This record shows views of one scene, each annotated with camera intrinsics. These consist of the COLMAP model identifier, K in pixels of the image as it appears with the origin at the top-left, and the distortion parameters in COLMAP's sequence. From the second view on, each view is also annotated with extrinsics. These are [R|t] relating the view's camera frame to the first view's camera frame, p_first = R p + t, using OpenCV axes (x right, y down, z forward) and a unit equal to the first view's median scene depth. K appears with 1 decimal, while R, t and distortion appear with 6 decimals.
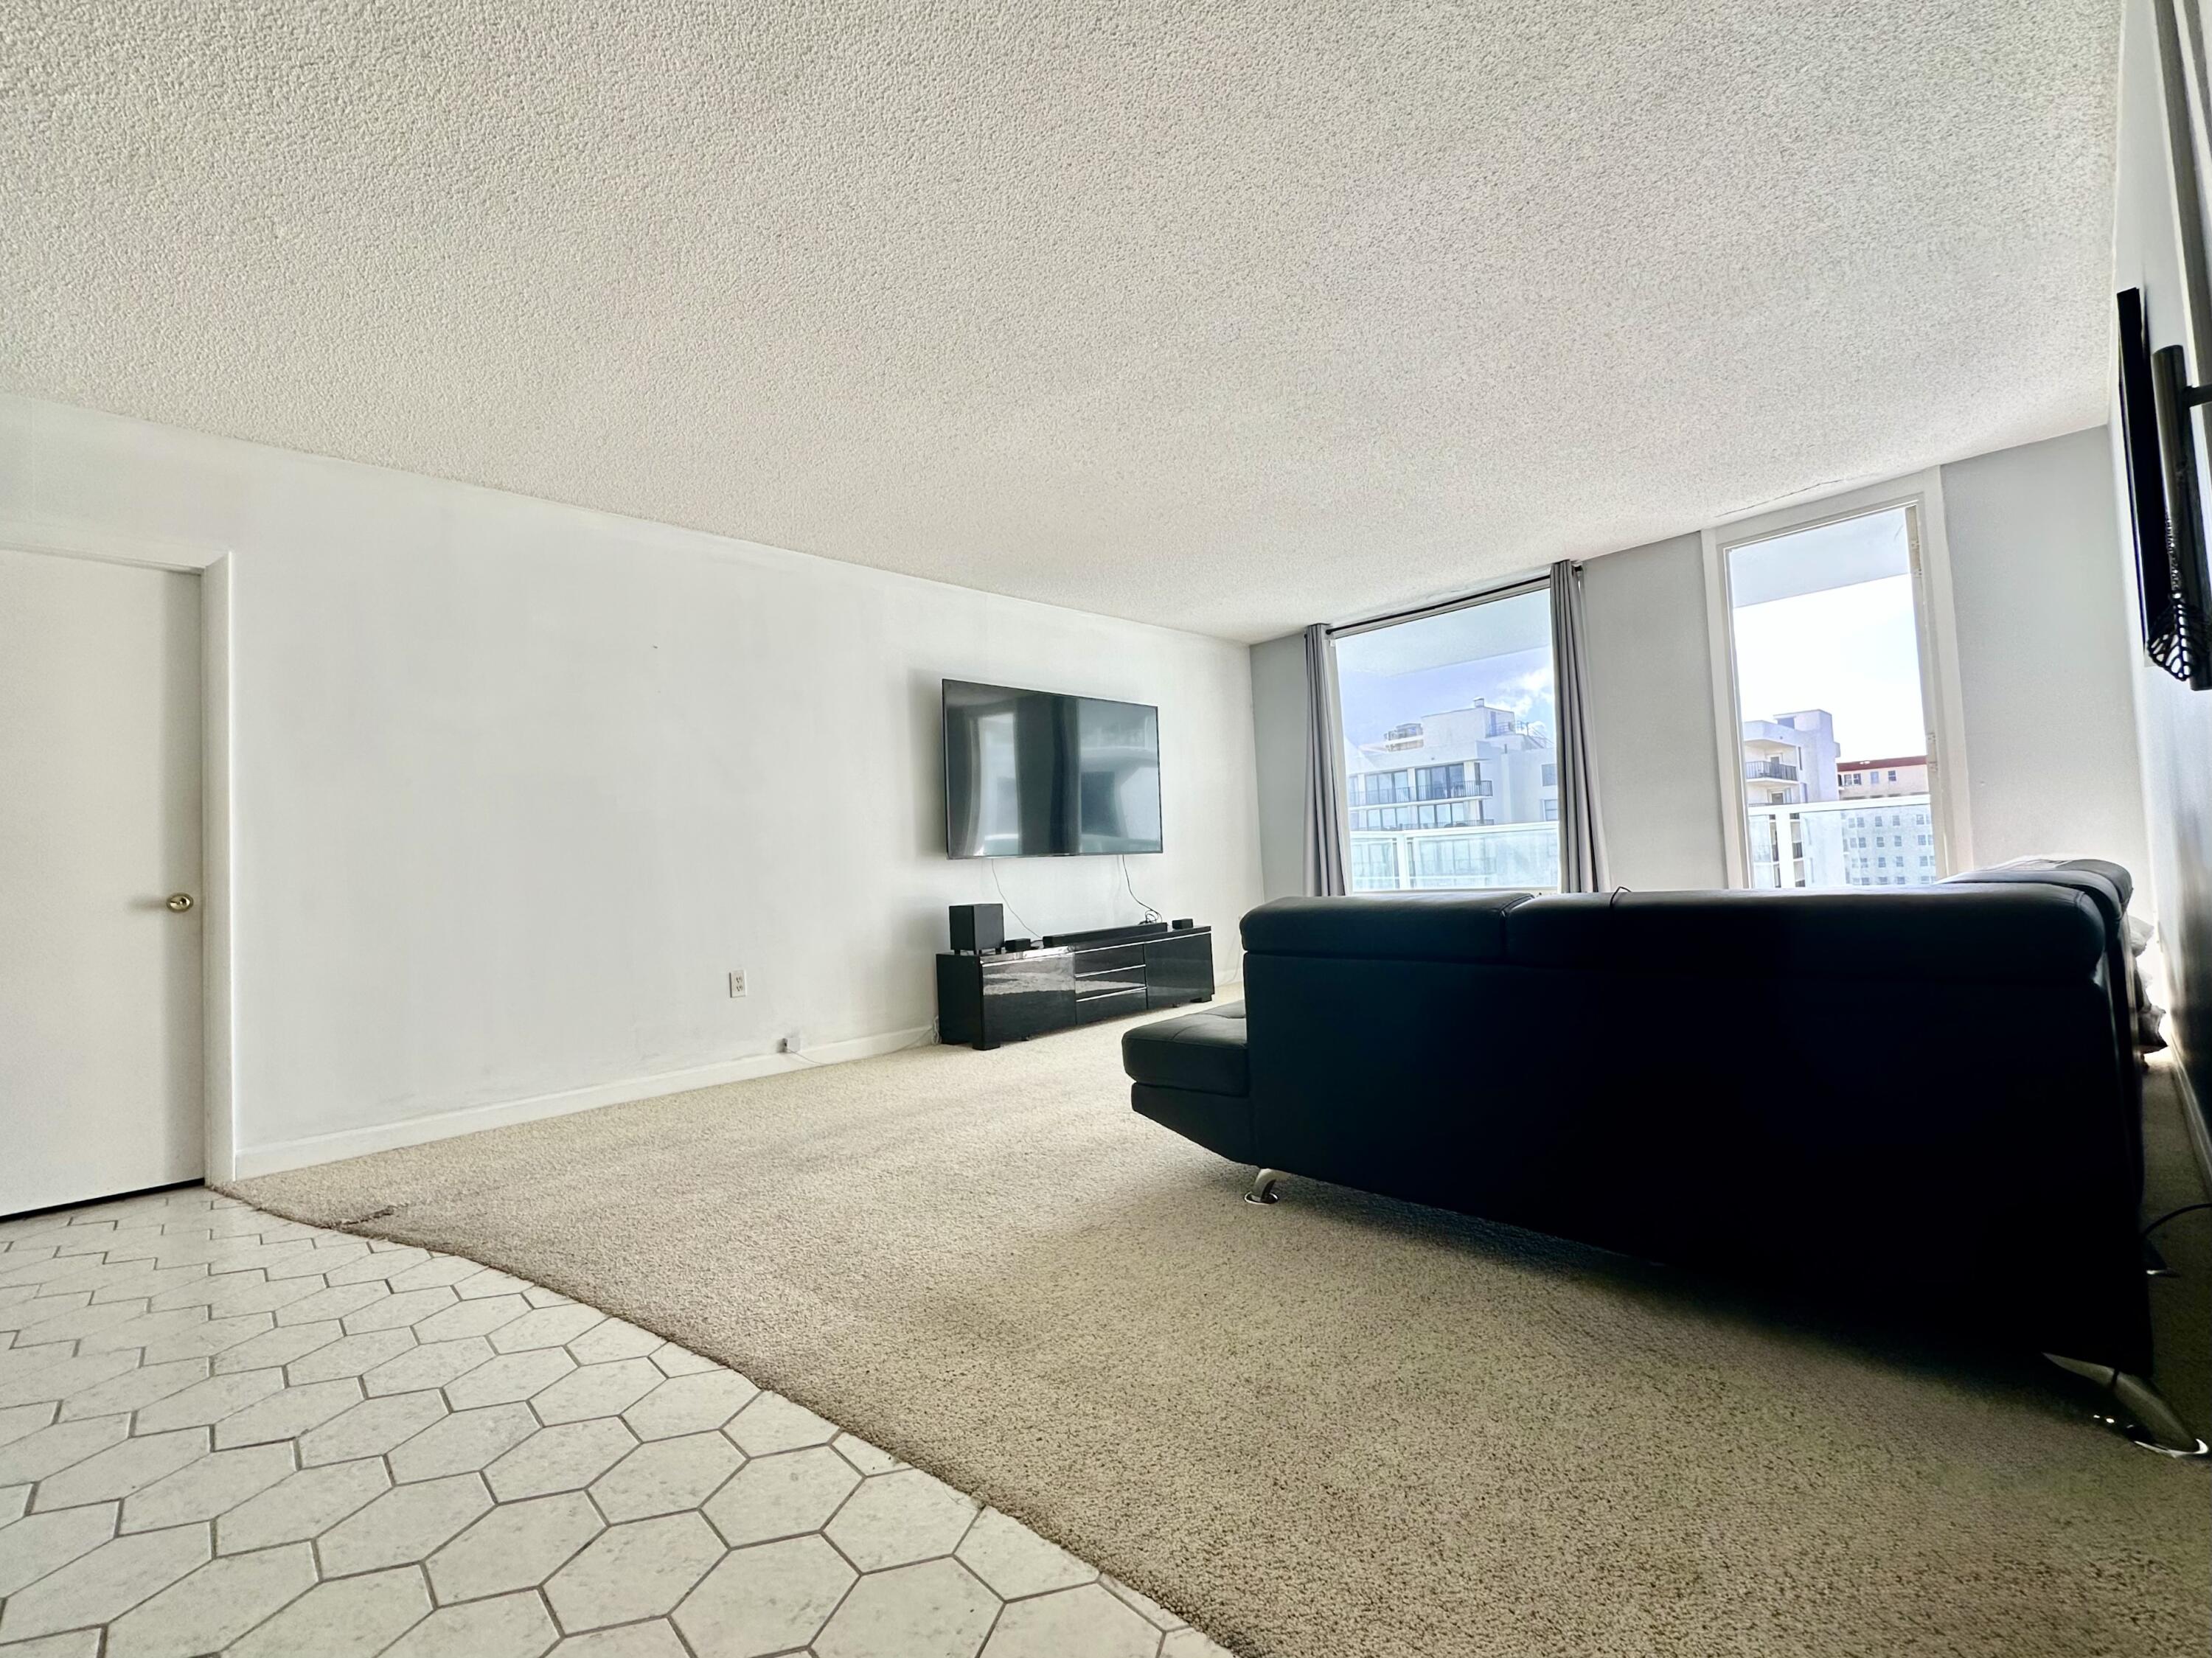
lens RADIAL K [[943.6, 0, 1106.0], [0, 943.6, 829.0], [0, 0, 1]] dist [-0.000192, 0.000715]
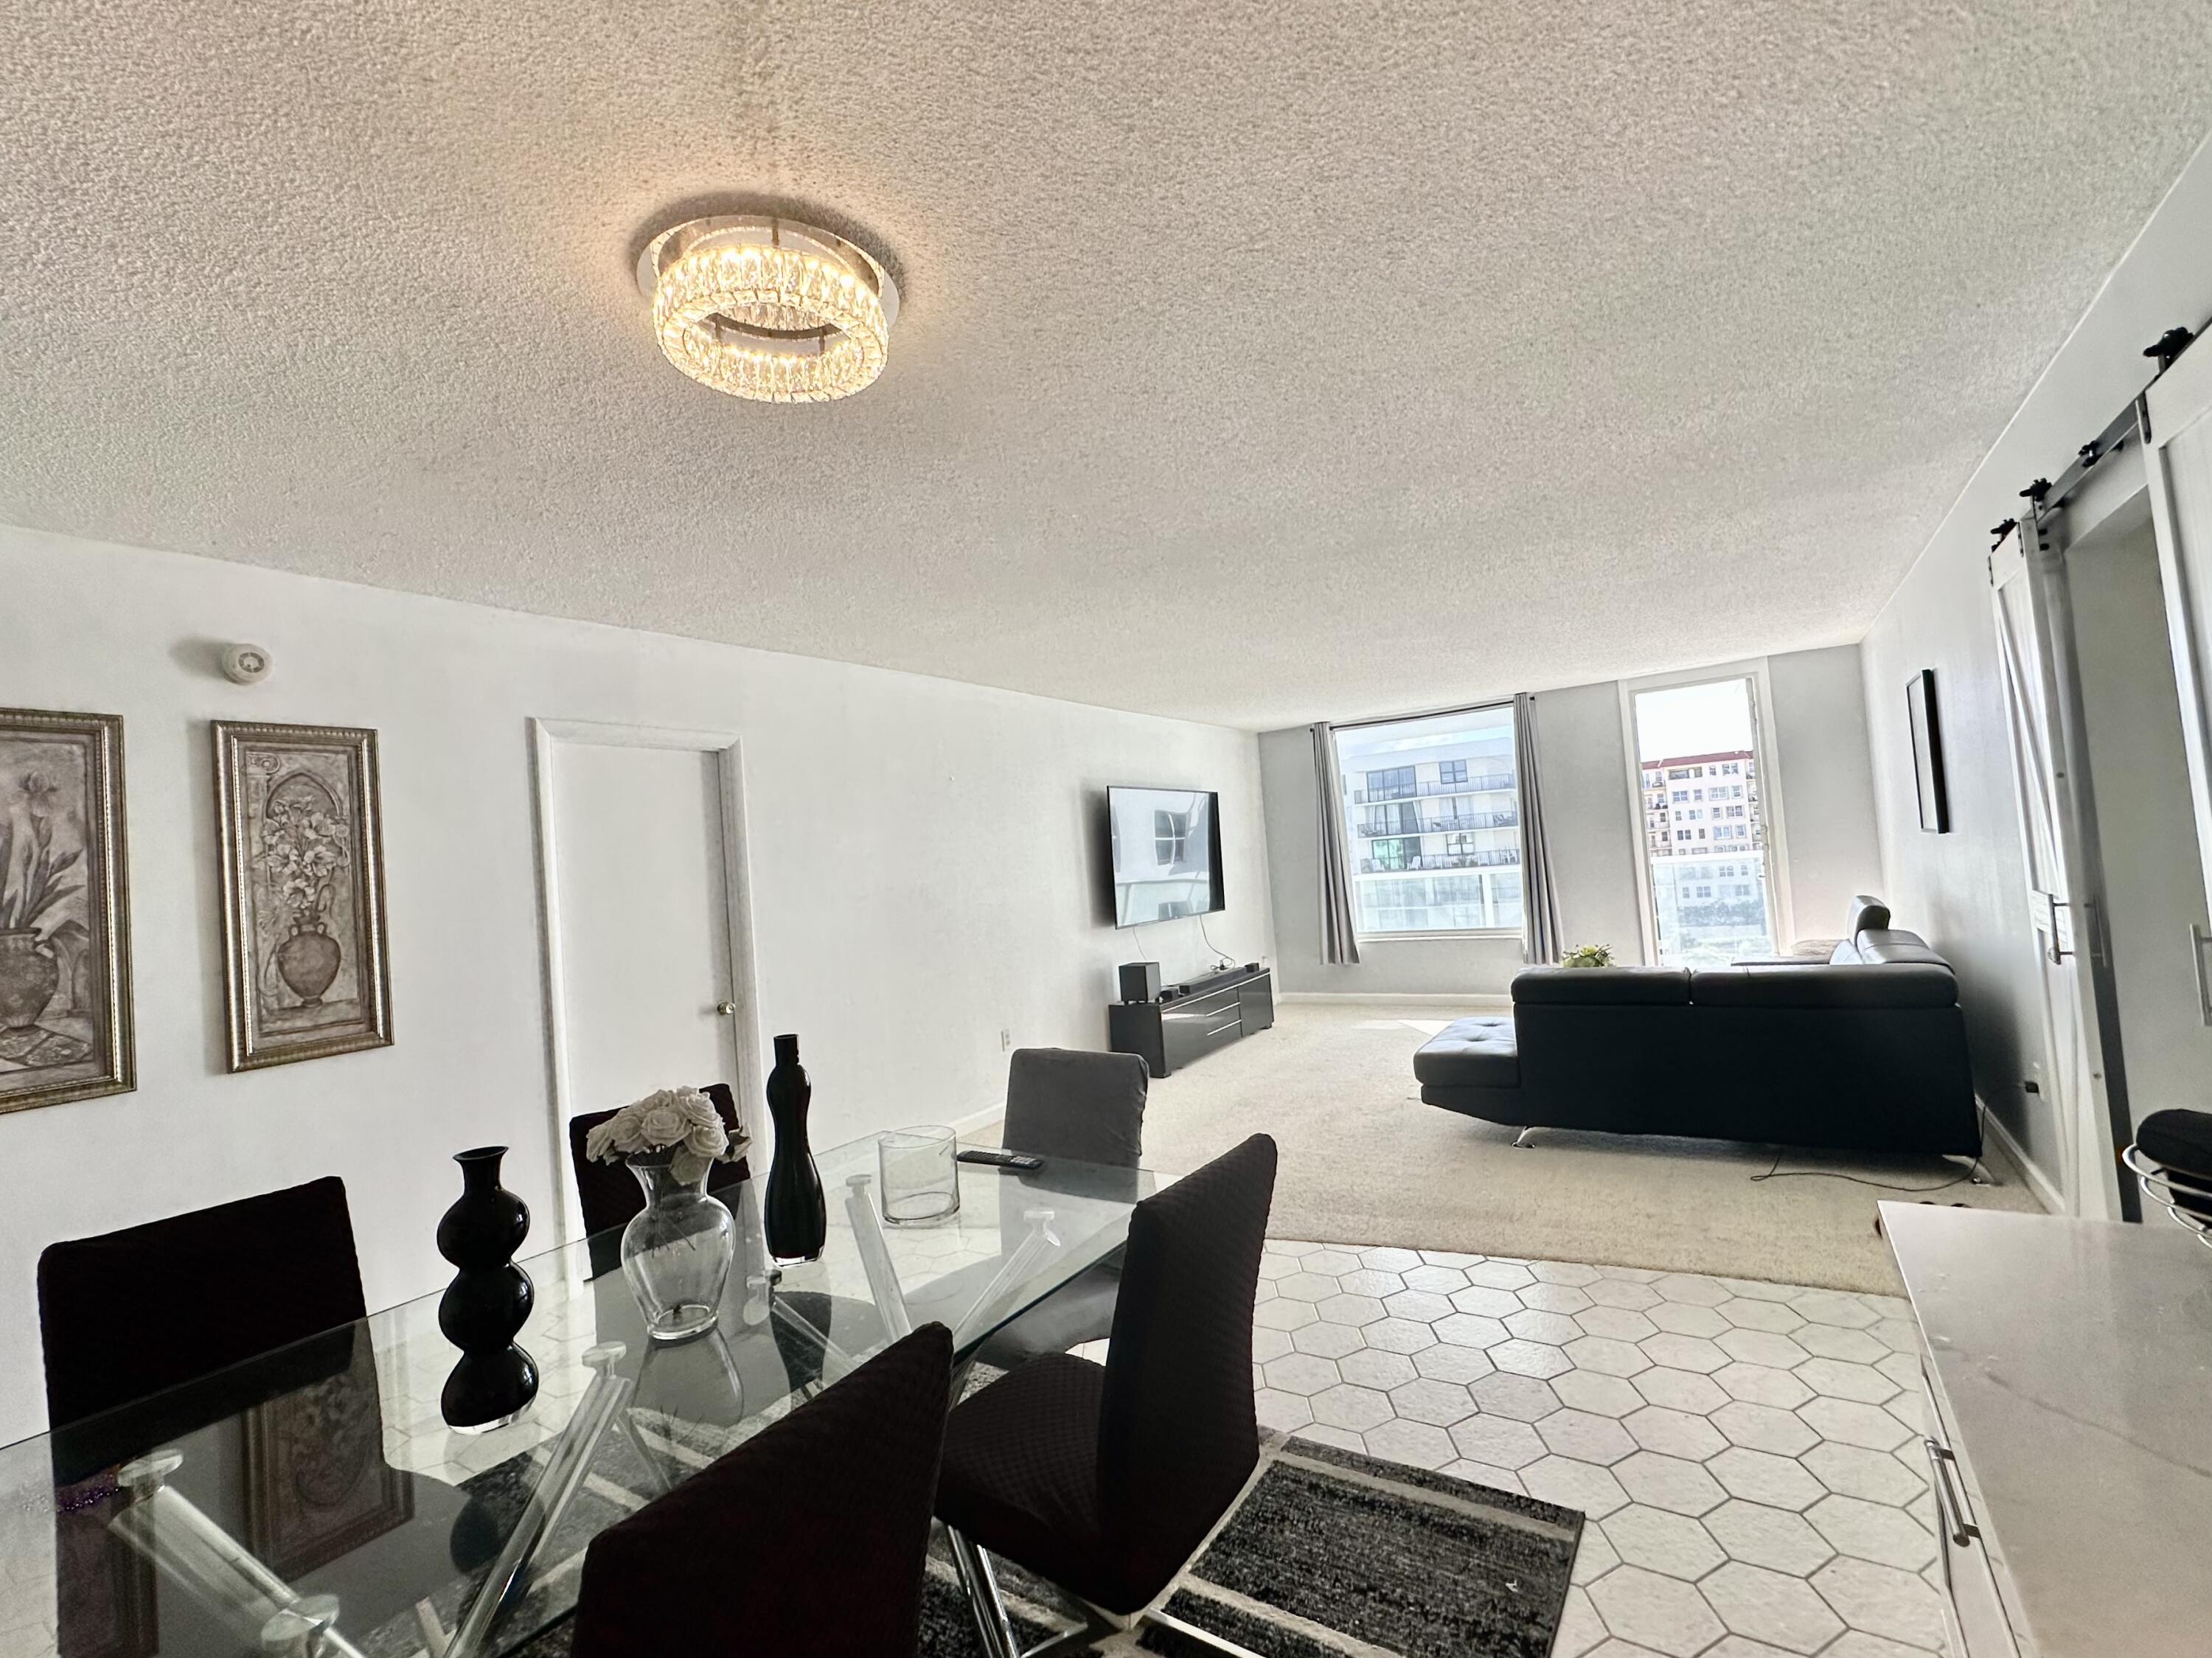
lens RADIAL K [[1000.4, 0, 1106.0], [0, 1000.4, 829.0], [0, 0, 1]] dist [-0.000099, 0.000212]
pose [[0.970227, -0.017980, 0.241530, -0.579447], [0.019765, 0.999792, -0.004967, -0.109771], [-0.241390, 0.009593, 0.970381, -0.339450]]
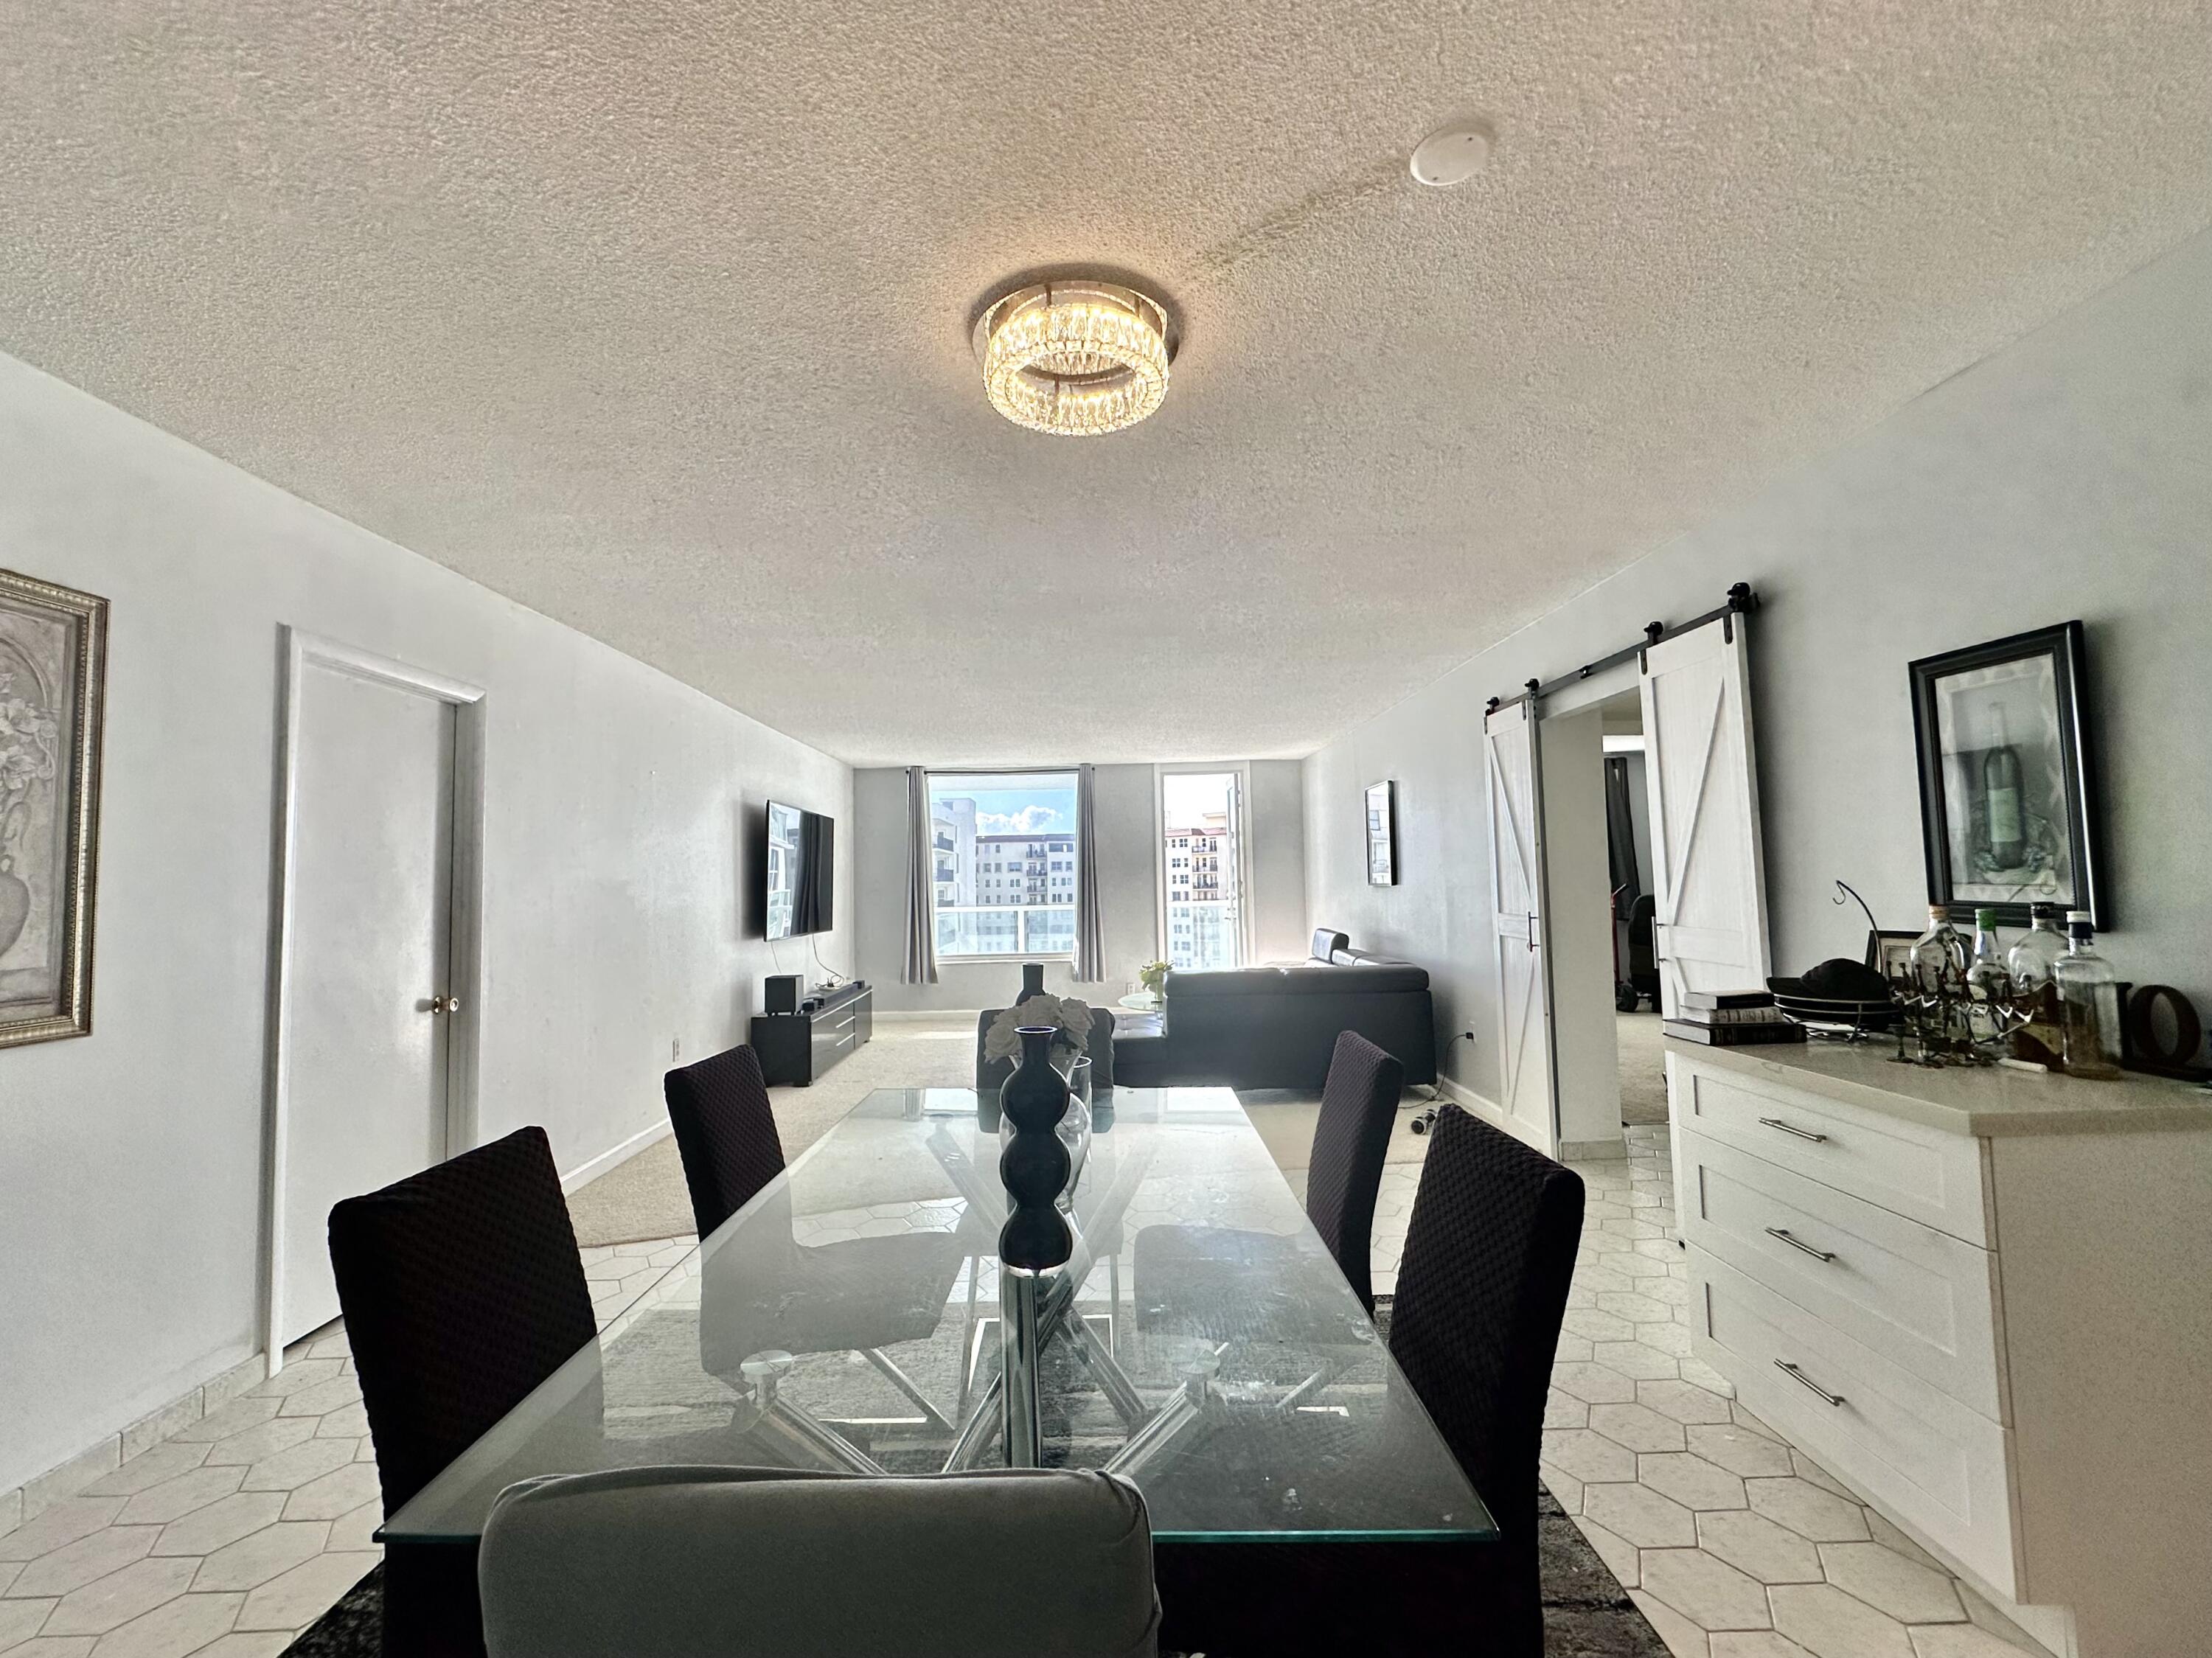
lens RADIAL K [[943.6, 0, 1106.0], [0, 943.6, 829.0], [0, 0, 1]] dist [-0.000192, 0.000715]
pose [[0.671885, 0.078340, 0.736501, -0.936757], [-0.043558, 0.996849, -0.066296, -0.062777], [-0.739374, 0.012462, 0.673180, -0.230965]]
